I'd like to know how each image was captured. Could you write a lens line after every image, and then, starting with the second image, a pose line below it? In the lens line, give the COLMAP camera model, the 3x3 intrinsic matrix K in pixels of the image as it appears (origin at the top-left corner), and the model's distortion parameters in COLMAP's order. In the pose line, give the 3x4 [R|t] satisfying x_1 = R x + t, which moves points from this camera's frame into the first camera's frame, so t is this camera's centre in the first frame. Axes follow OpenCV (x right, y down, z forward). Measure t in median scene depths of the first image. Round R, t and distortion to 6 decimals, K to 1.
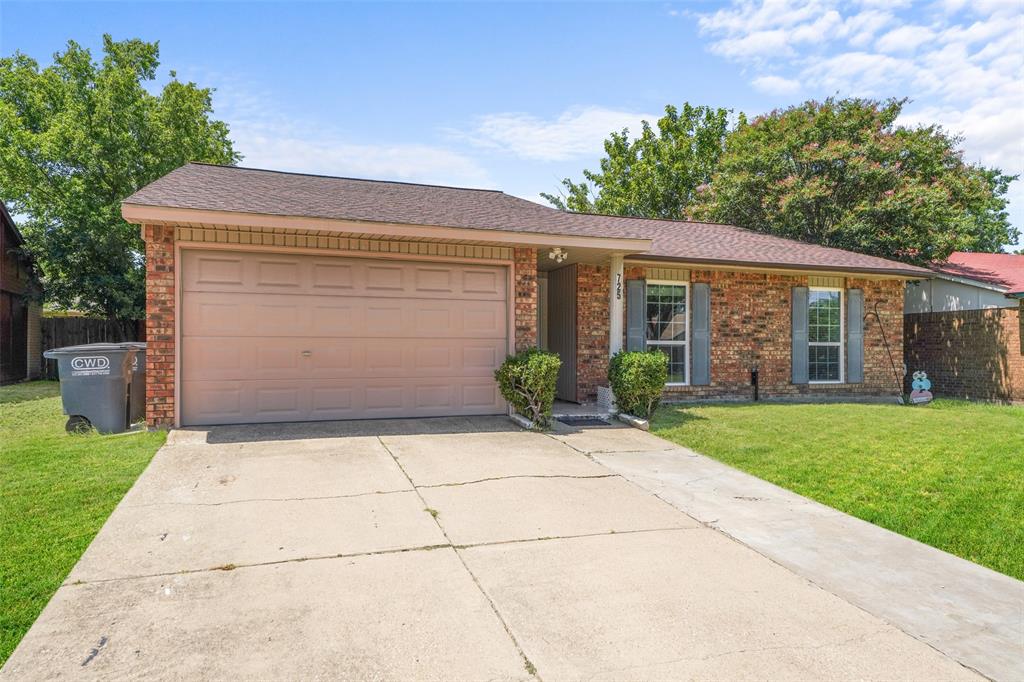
lens RADIAL K [[669.4, 0, 501.3], [0, 669.4, 333.0], [0, 0, 1]] dist [0.015161, -0.004767]
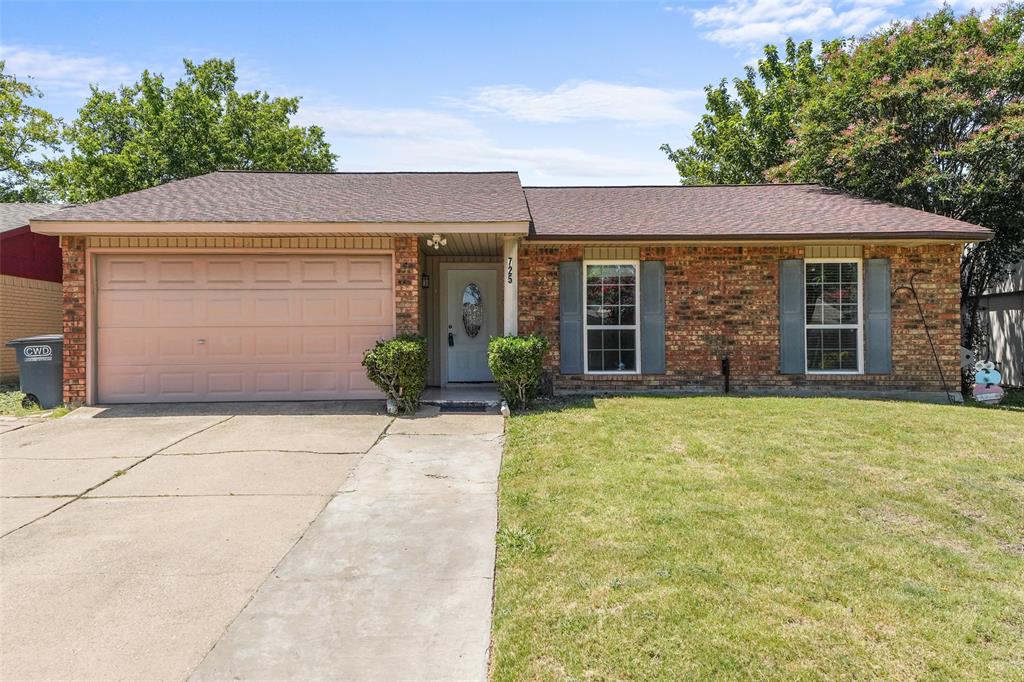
lens RADIAL K [[730.5, 0, 492.6], [0, 730.5, 323.5], [0, 0, 1]] dist [0.082371, -0.019306]
pose [[0.944293, -0.016999, -0.328666, 0.387966], [0.017186, 0.999850, -0.002338, 0.007573], [0.328656, -0.003441, 0.944443, -0.006842]]
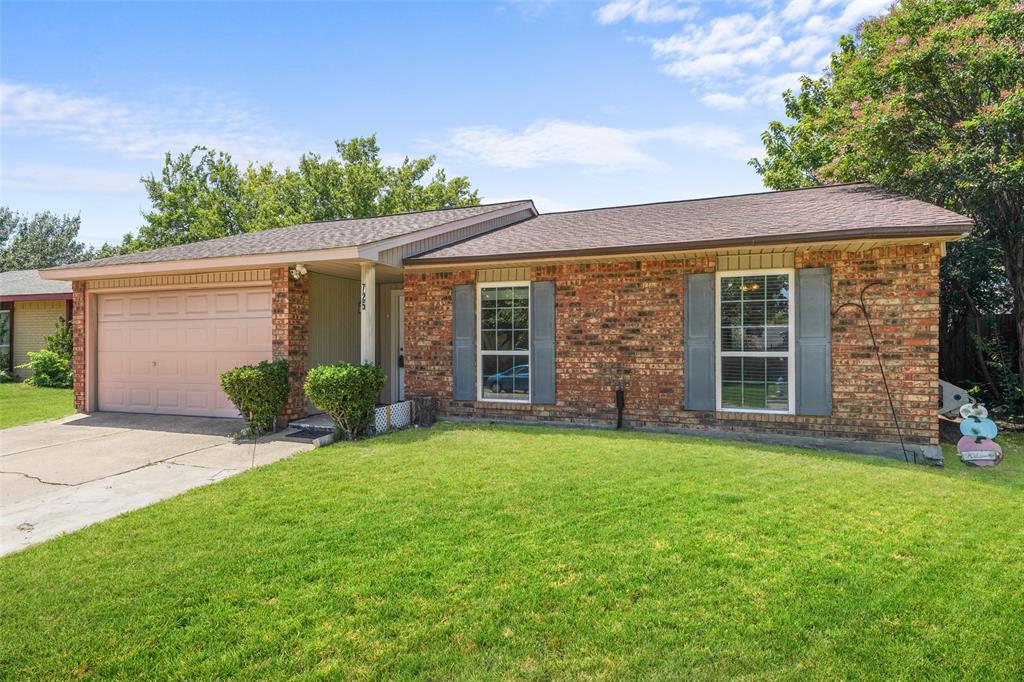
lens RADIAL K [[571.8, 0, 501.3], [0, 571.8, 339.2], [0, 0, 1]] dist [0.030307, -0.002678]
pose [[0.744906, -0.014420, -0.667013, 0.680658], [0.019091, 0.999818, -0.000294, -0.003284], [0.666896, -0.012515, 0.745046, 0.402190]]
